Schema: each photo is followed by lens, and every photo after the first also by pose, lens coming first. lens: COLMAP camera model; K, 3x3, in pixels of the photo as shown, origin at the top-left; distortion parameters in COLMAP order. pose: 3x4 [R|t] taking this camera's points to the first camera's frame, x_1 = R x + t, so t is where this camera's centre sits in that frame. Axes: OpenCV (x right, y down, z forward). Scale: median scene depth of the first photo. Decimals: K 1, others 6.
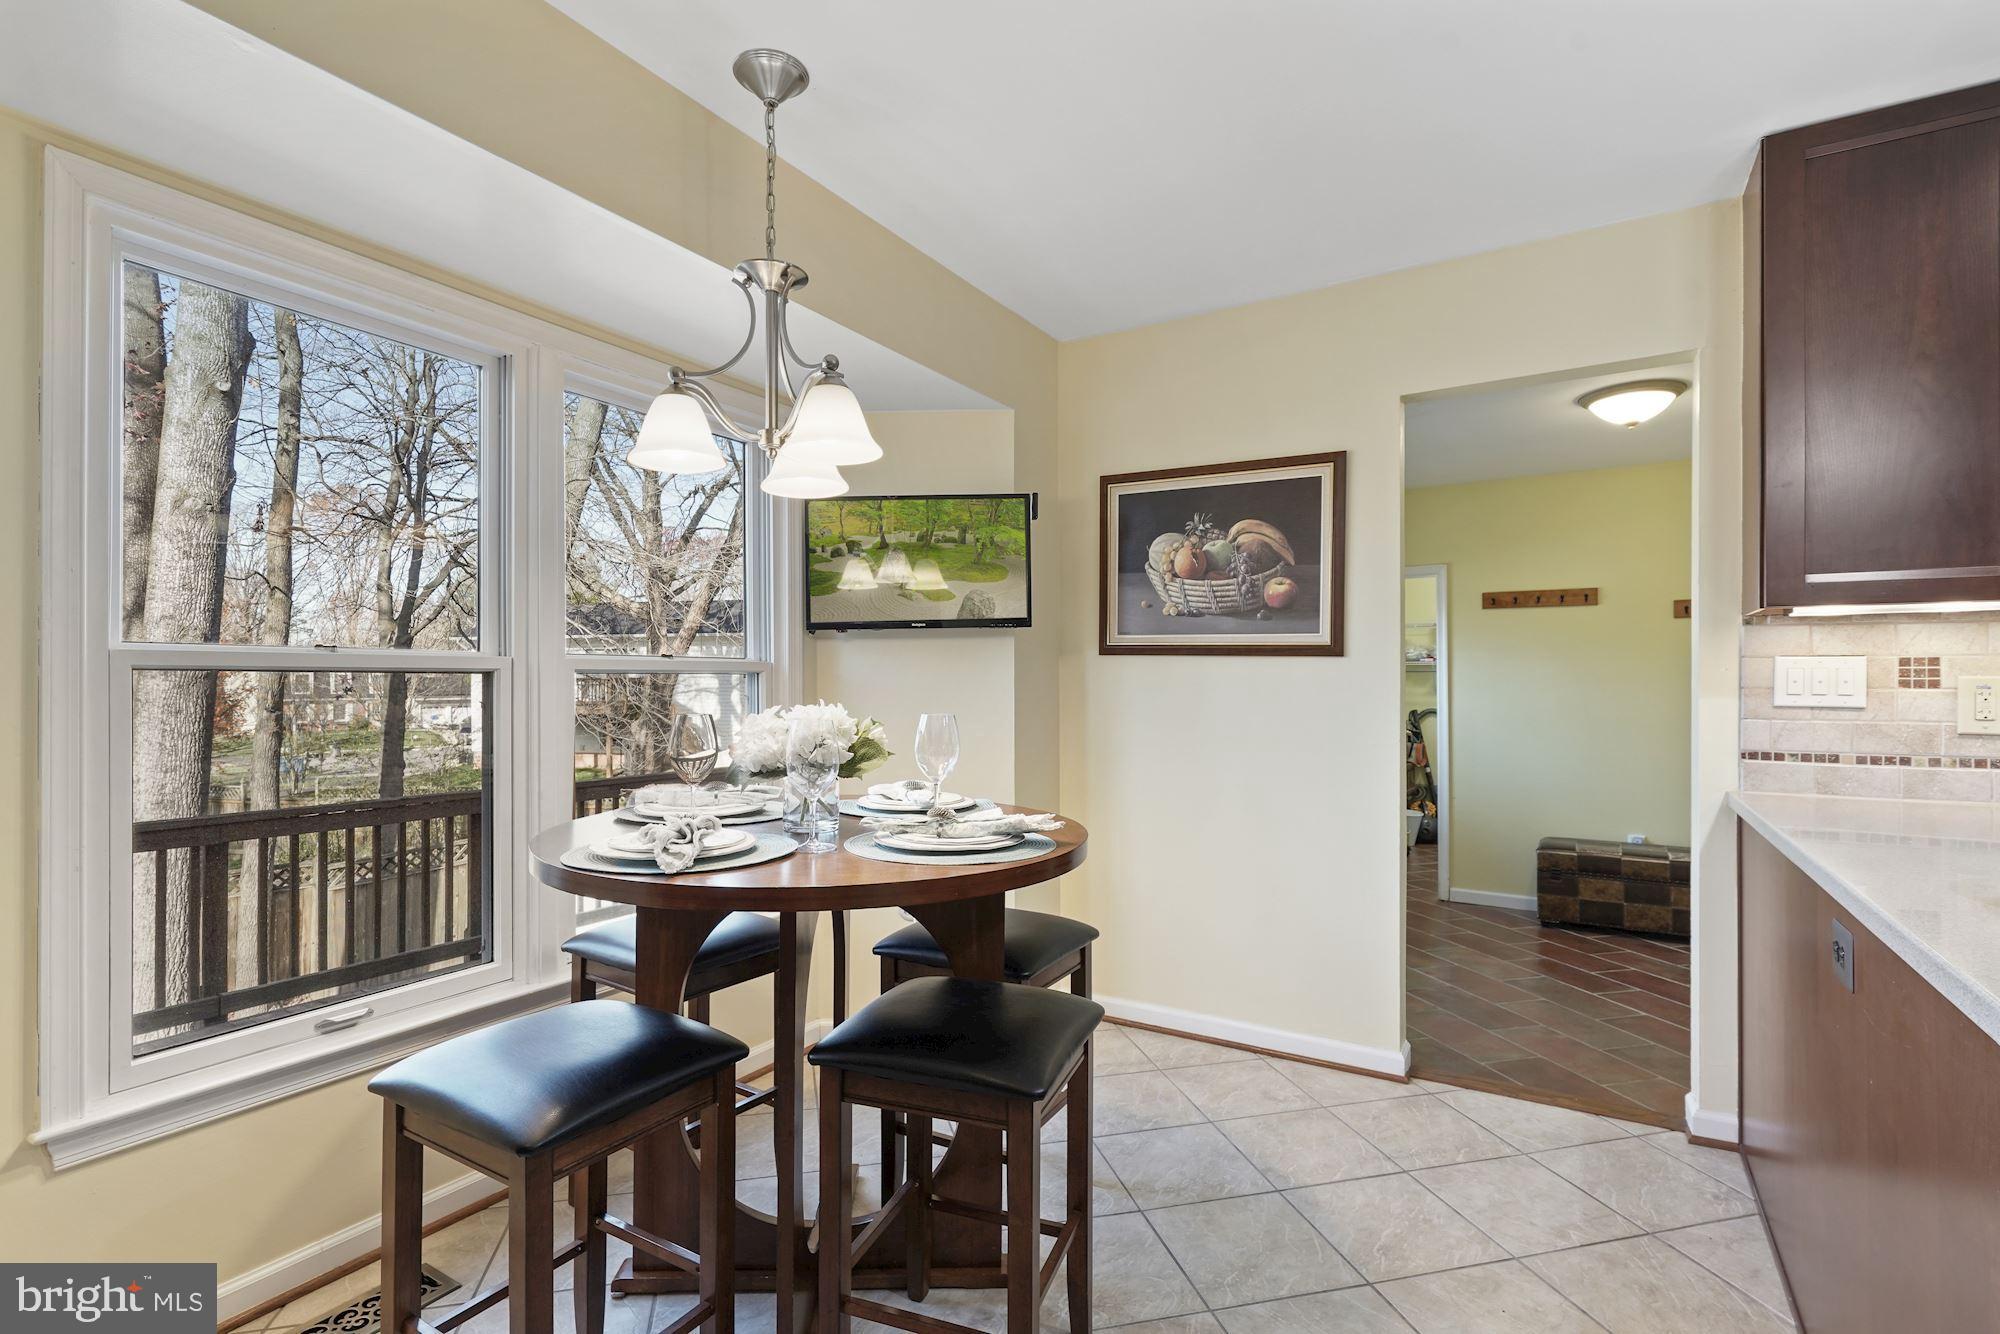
lens RADIAL K [[935.2, 0, 997.5], [0, 935.2, 673.8], [0, 0, 1]] dist [-0.004008, -0.000031]
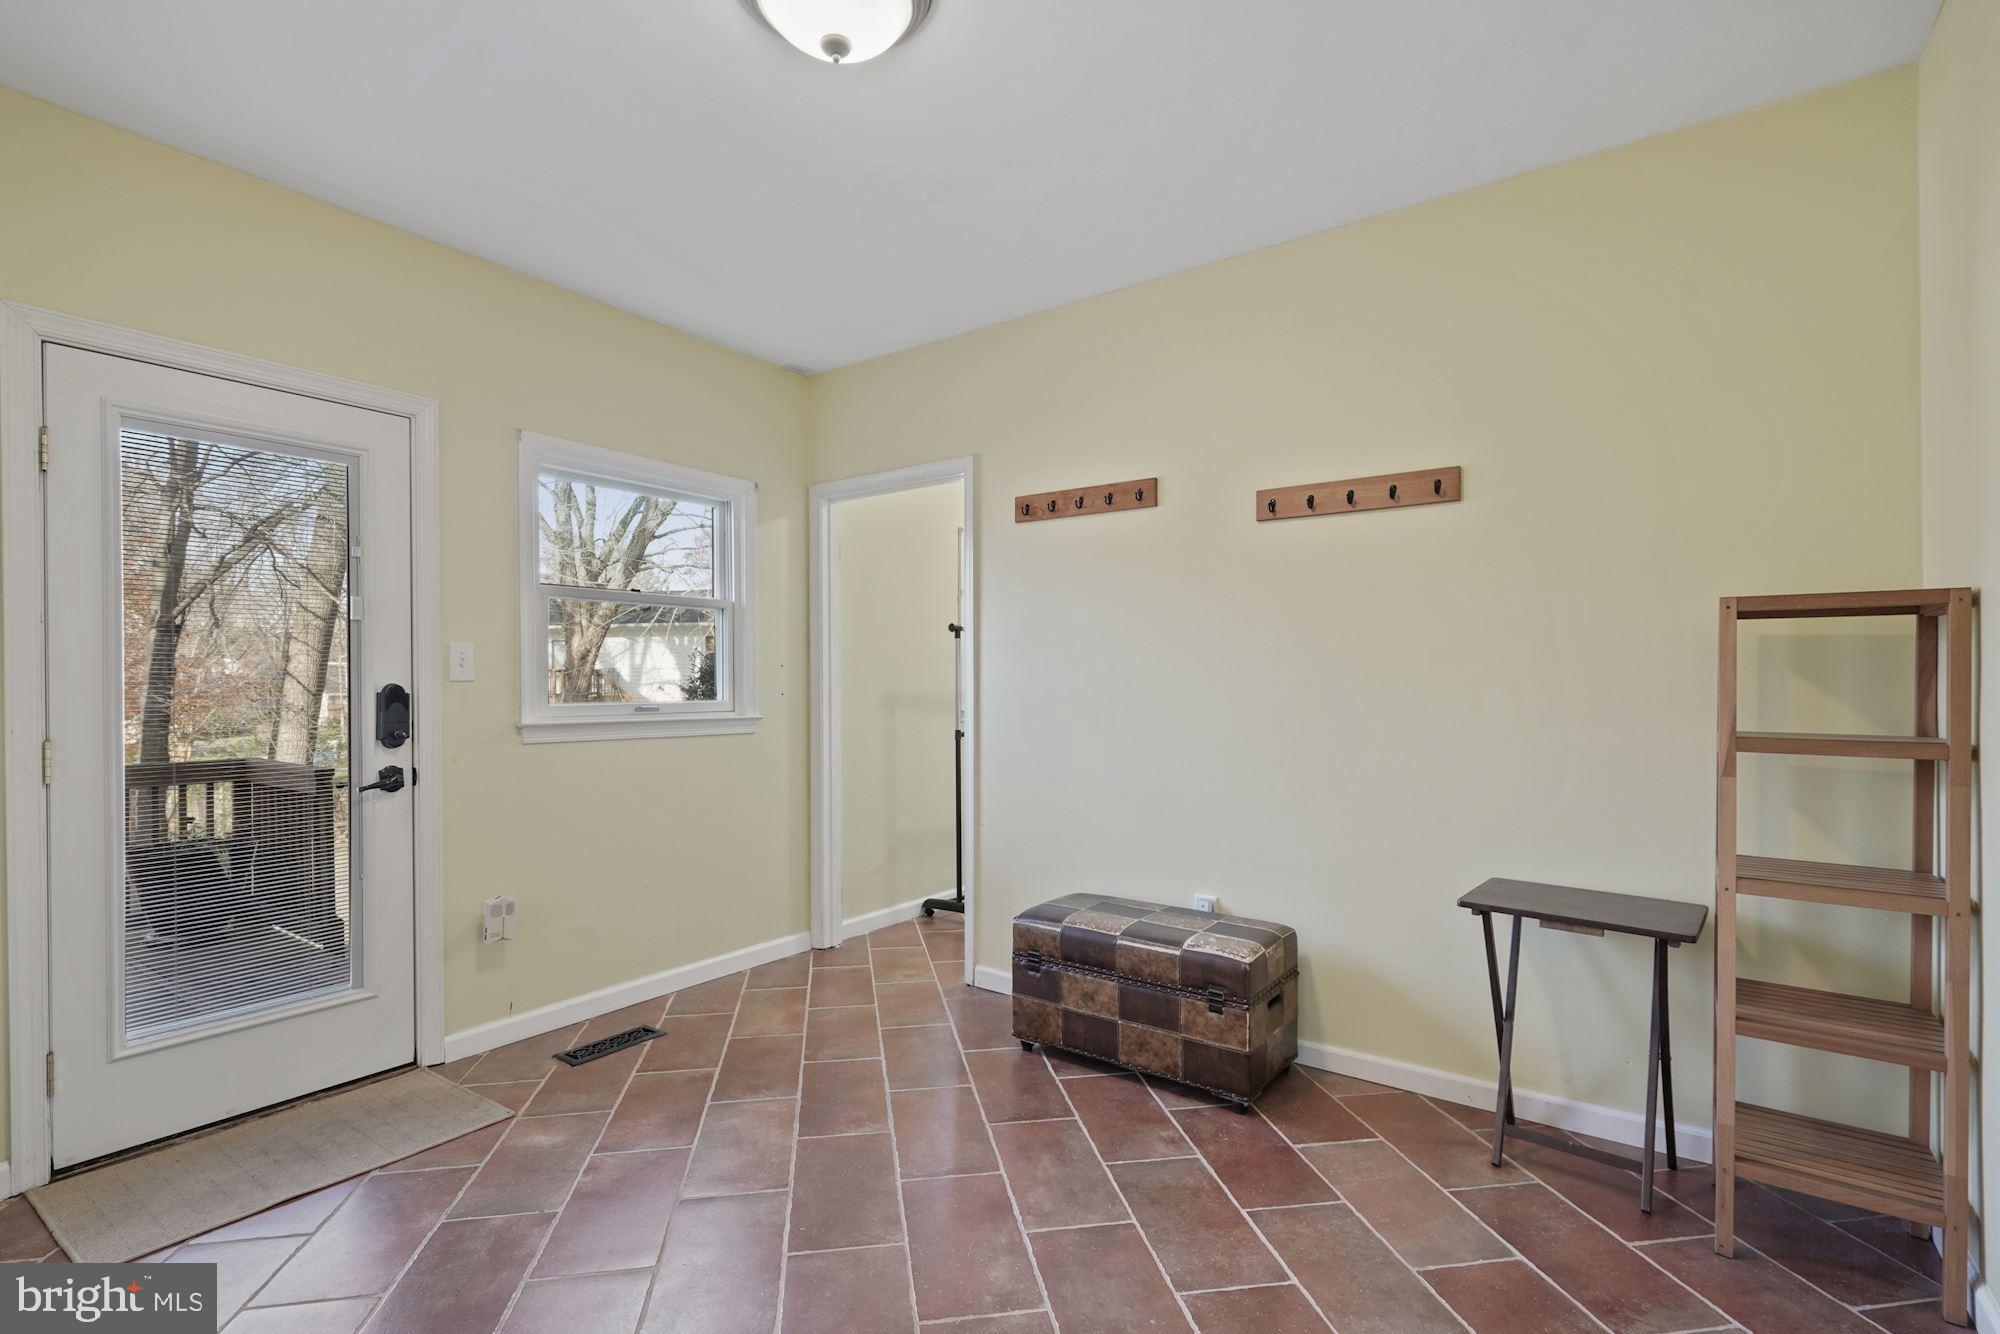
lens RADIAL K [[935.2, 0, 1003.5], [0, 935.2, 671.0], [0, 0, 1]] dist [-0.004008, -0.000031]
pose [[0.997310, -0.001287, -0.073281, 0.625414], [0.001374, 0.999998, 0.001127, 0.032686], [0.073280, -0.001224, 0.997311, 0.419130]]
